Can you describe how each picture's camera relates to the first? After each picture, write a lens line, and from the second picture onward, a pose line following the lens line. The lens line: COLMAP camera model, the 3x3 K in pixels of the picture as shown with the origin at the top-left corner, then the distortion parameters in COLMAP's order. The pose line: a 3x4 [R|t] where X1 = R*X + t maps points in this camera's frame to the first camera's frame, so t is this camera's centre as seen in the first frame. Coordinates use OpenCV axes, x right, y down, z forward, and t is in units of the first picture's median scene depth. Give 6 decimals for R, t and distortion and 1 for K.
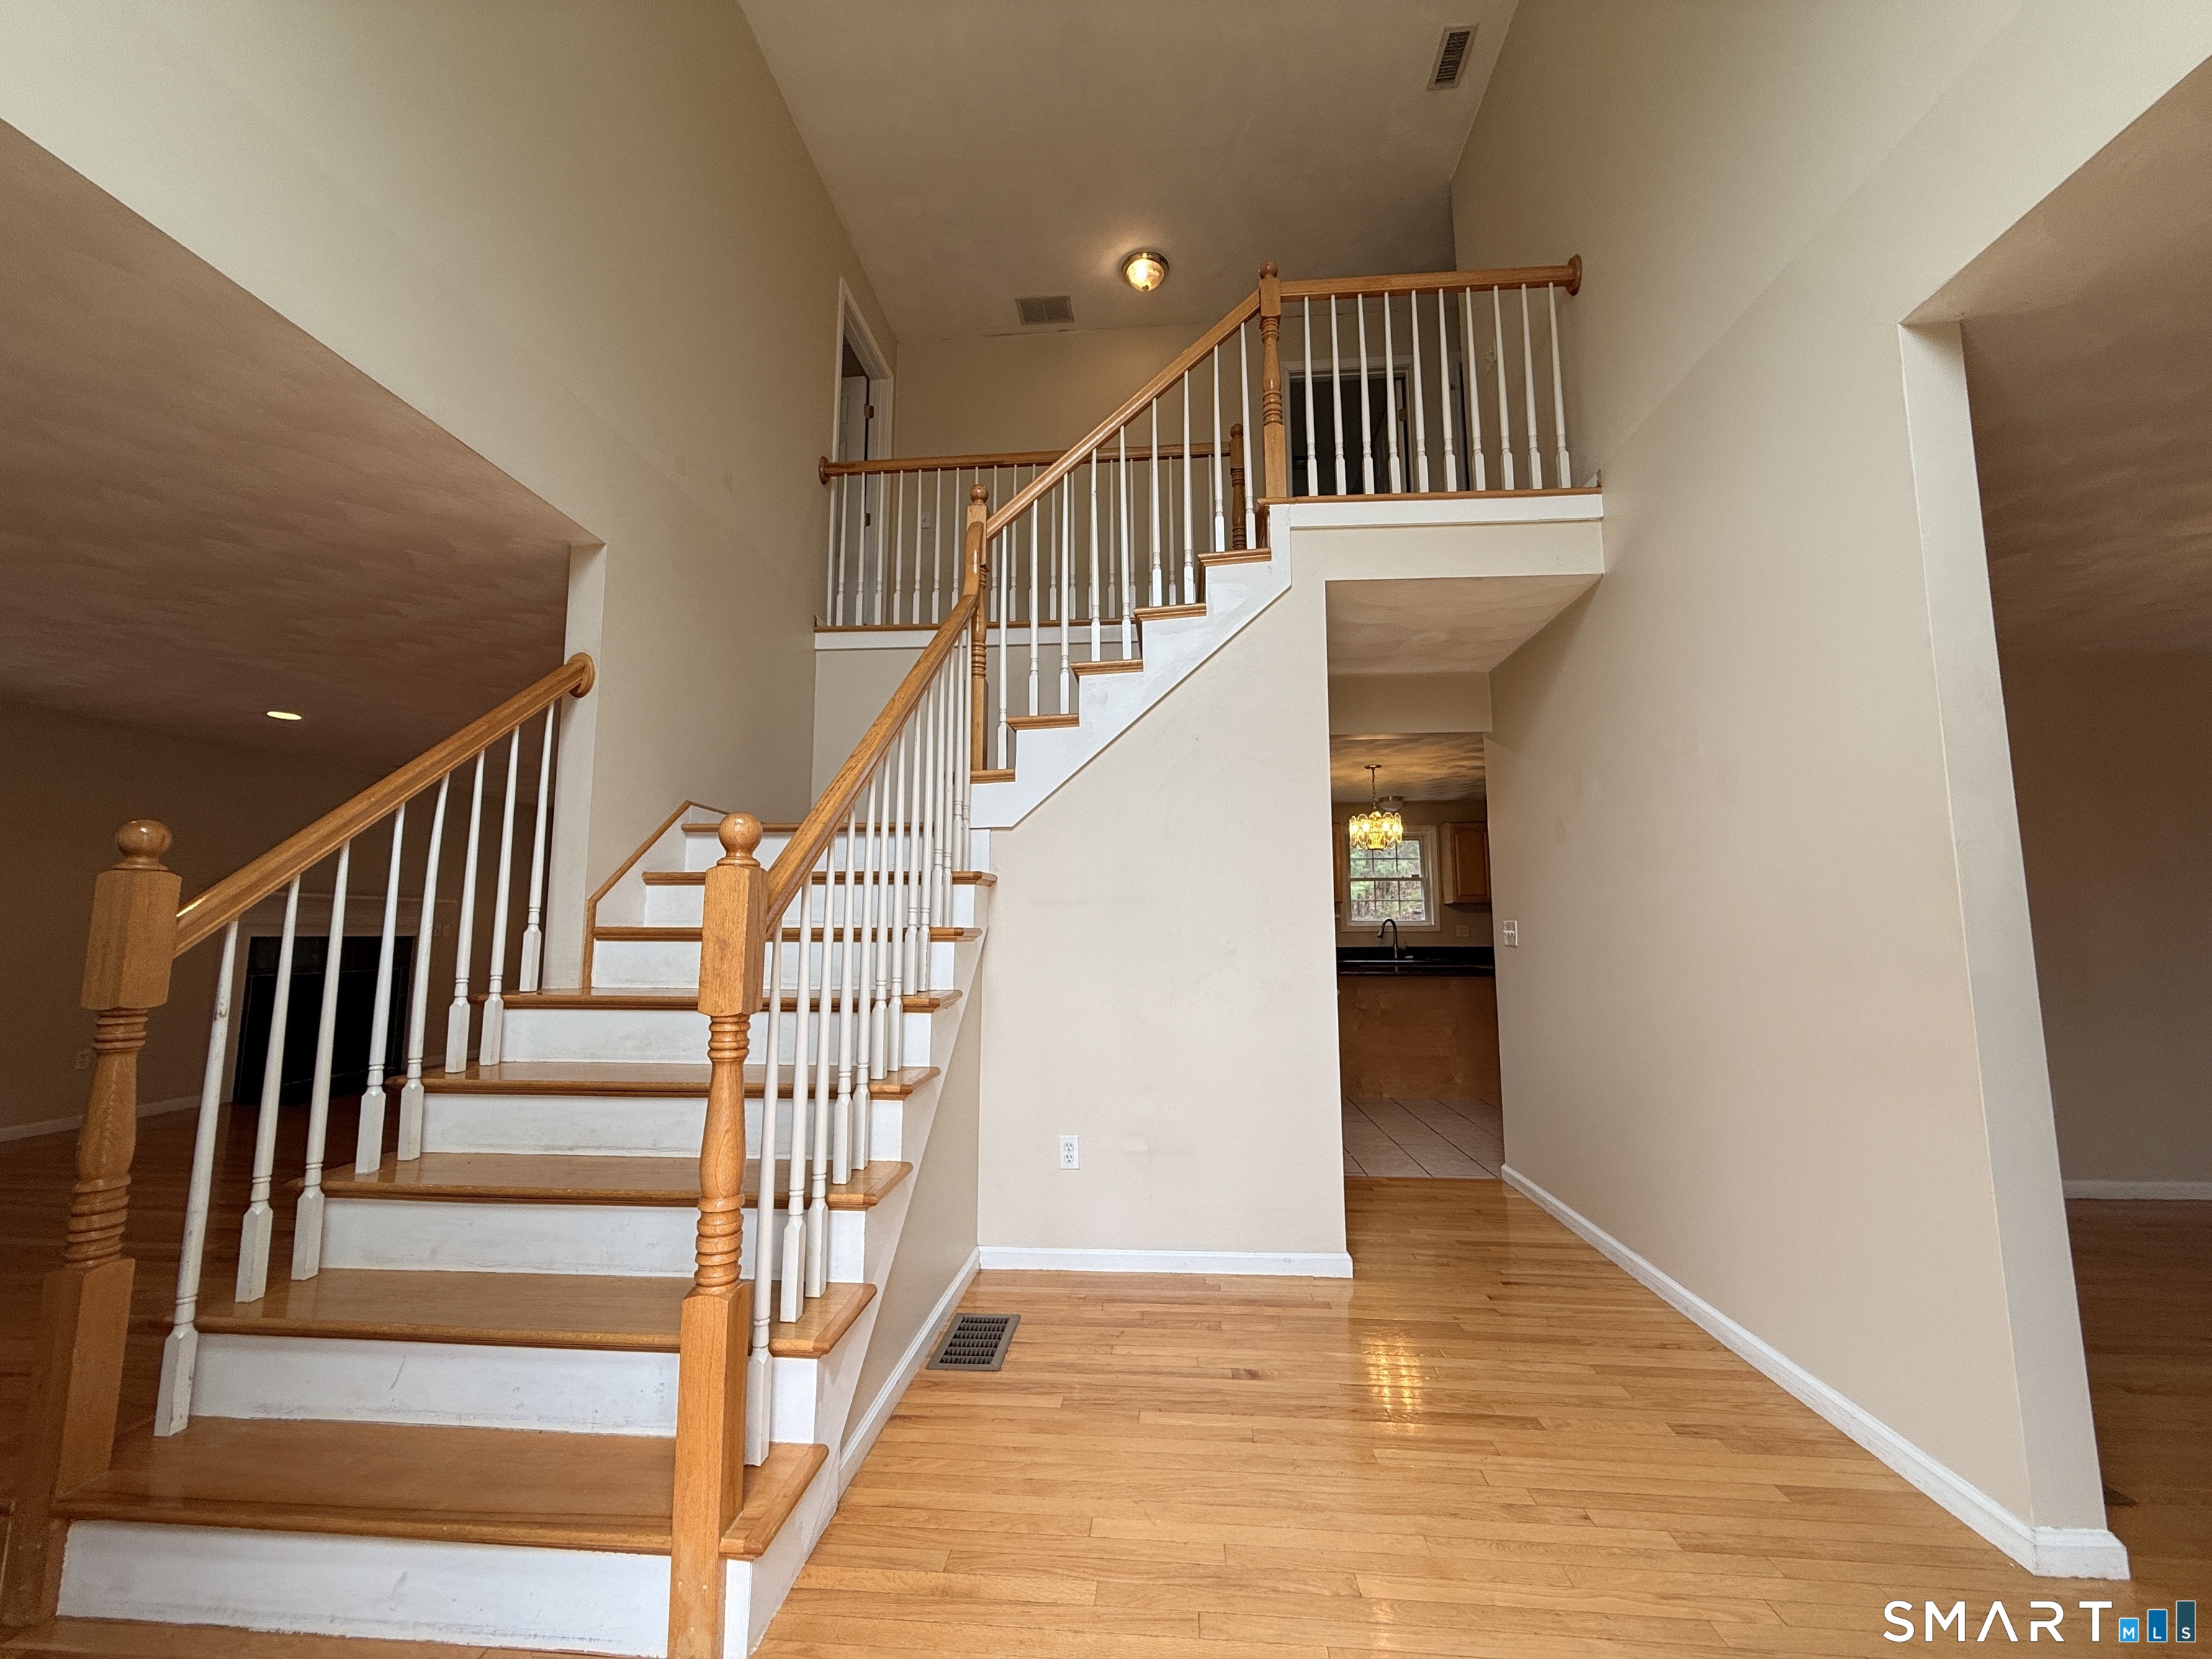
lens RADIAL K [[886.4, 0, 1108.0], [0, 886.4, 828.2], [0, 0, 1]] dist [-0.000690, -0.000023]
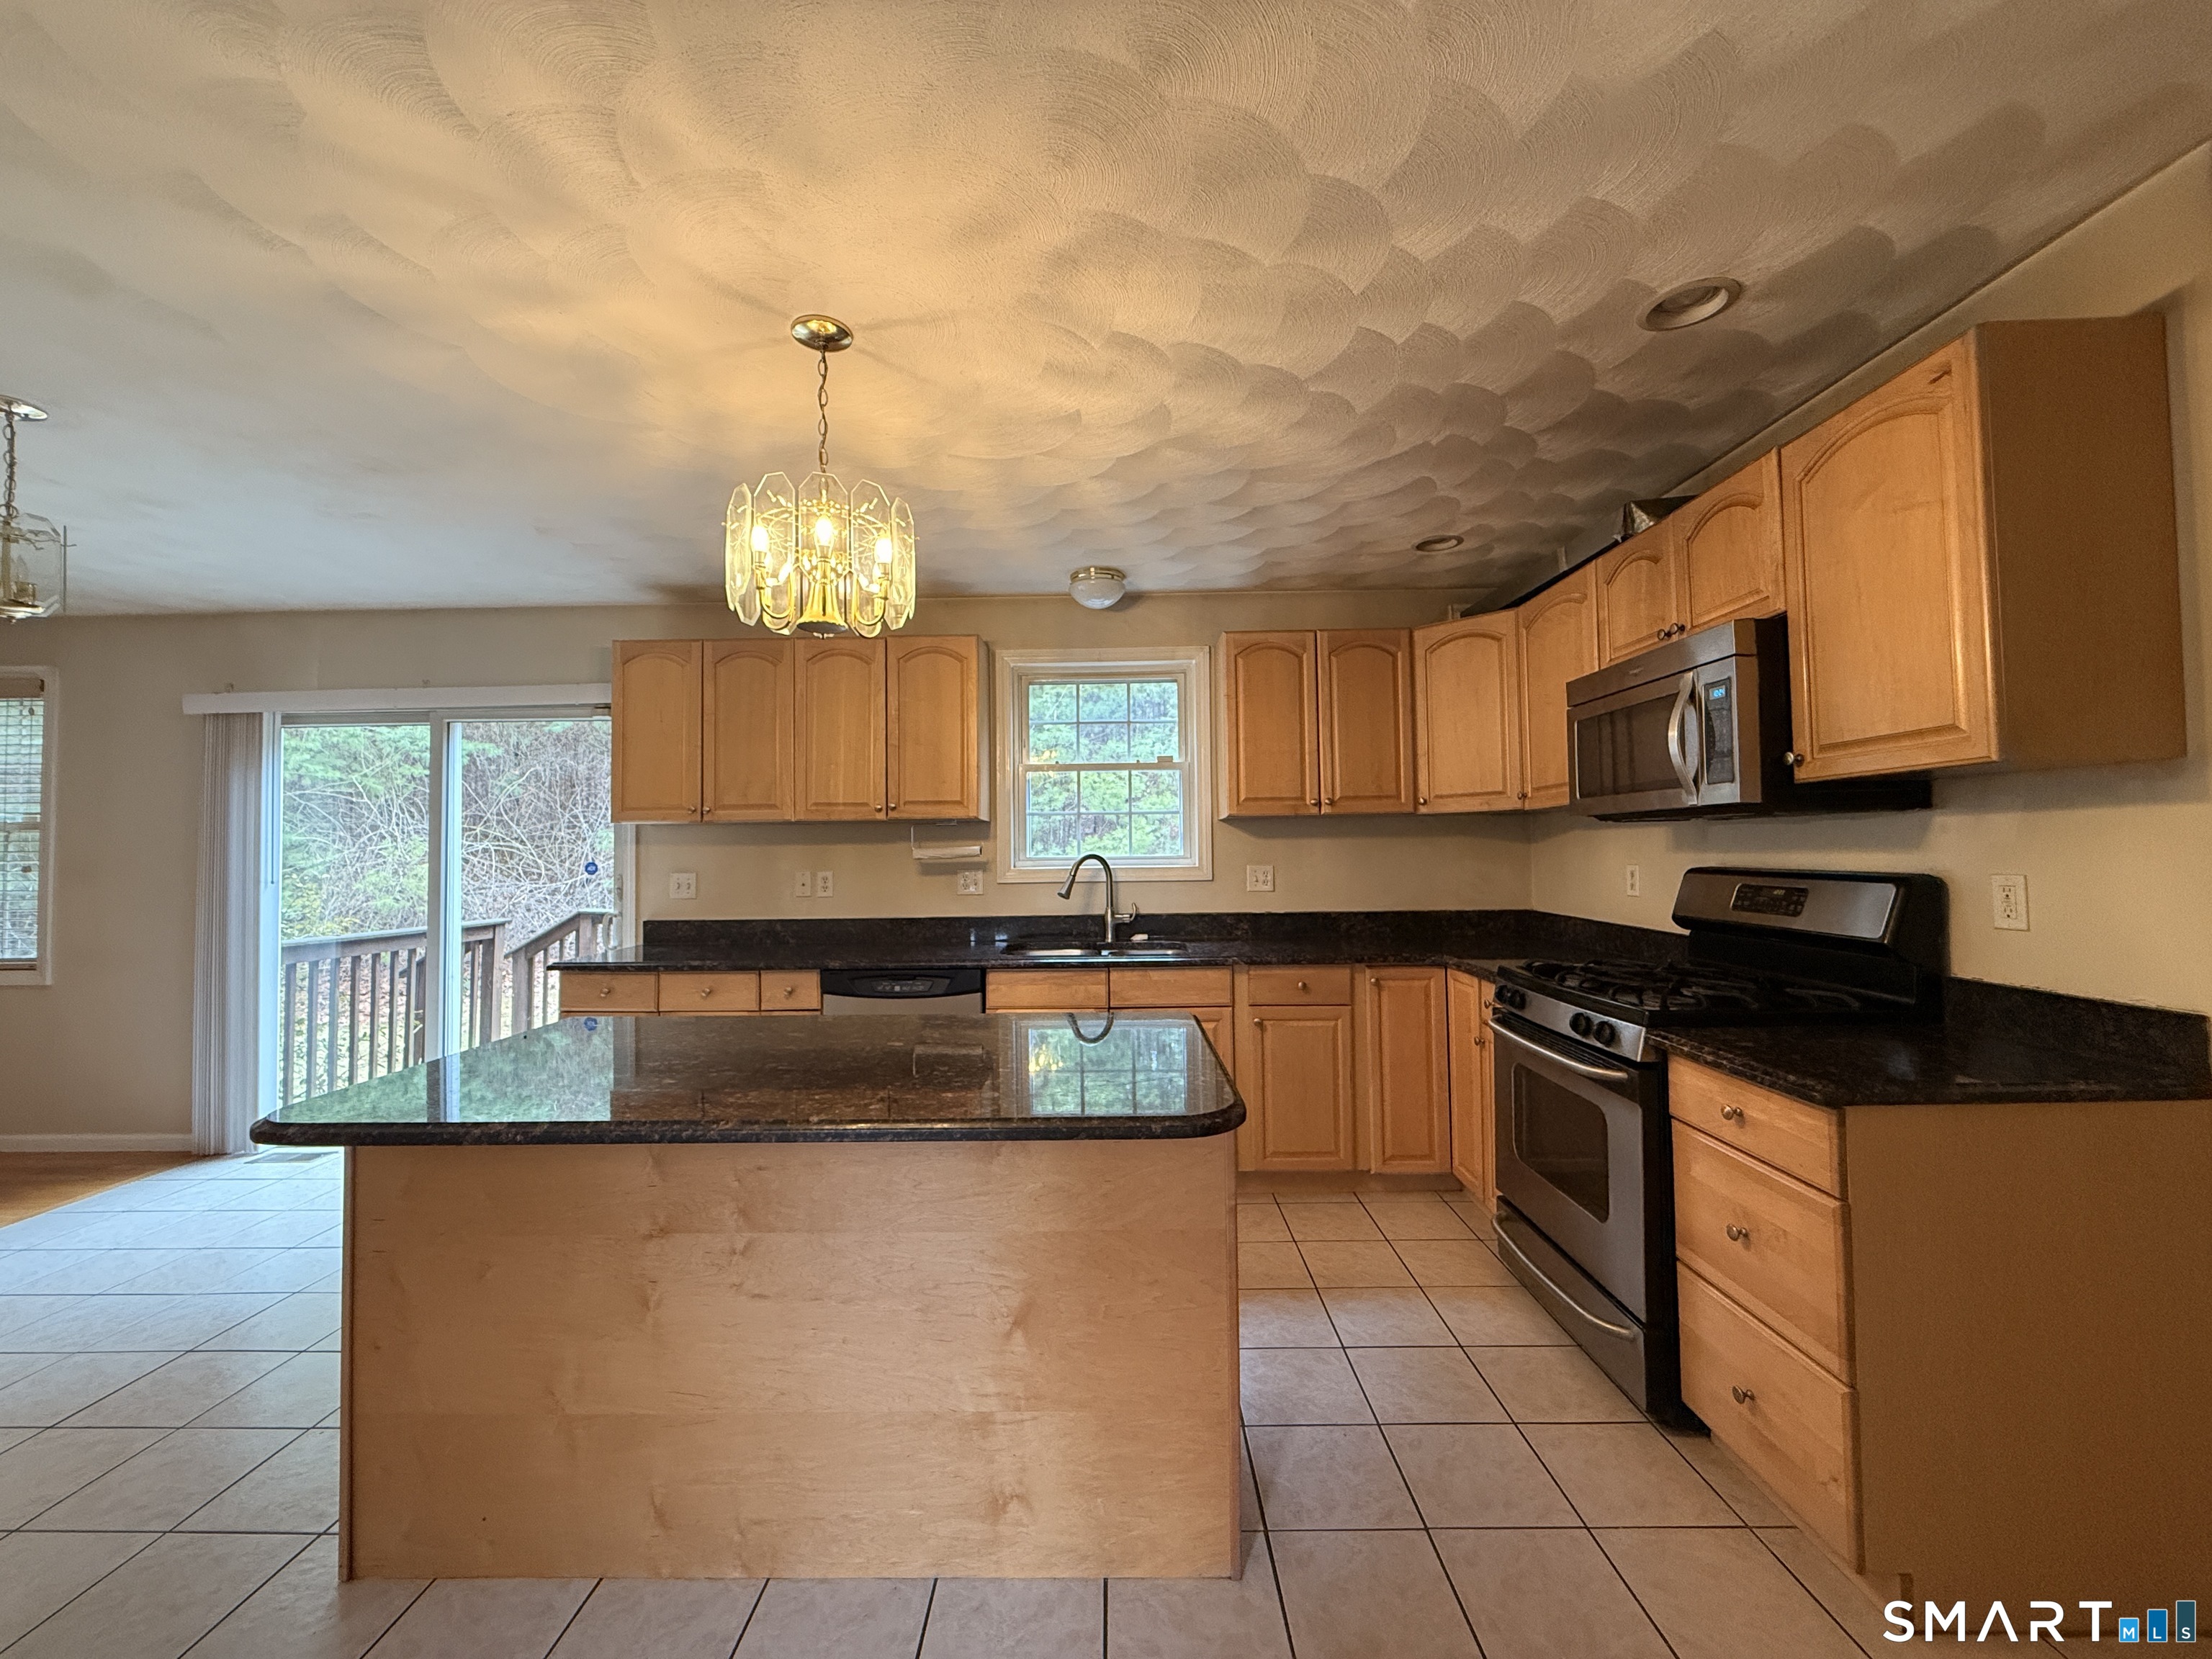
lens RADIAL K [[886.4, 0, 1108.0], [0, 886.4, 828.2], [0, 0, 1]] dist [-0.000690, -0.000023]
pose [[0.997869, -0.010932, 0.064320, 0.287150], [0.005215, 0.996072, 0.088389, 0.049056], [-0.065034, -0.087865, 0.994007, 0.542969]]
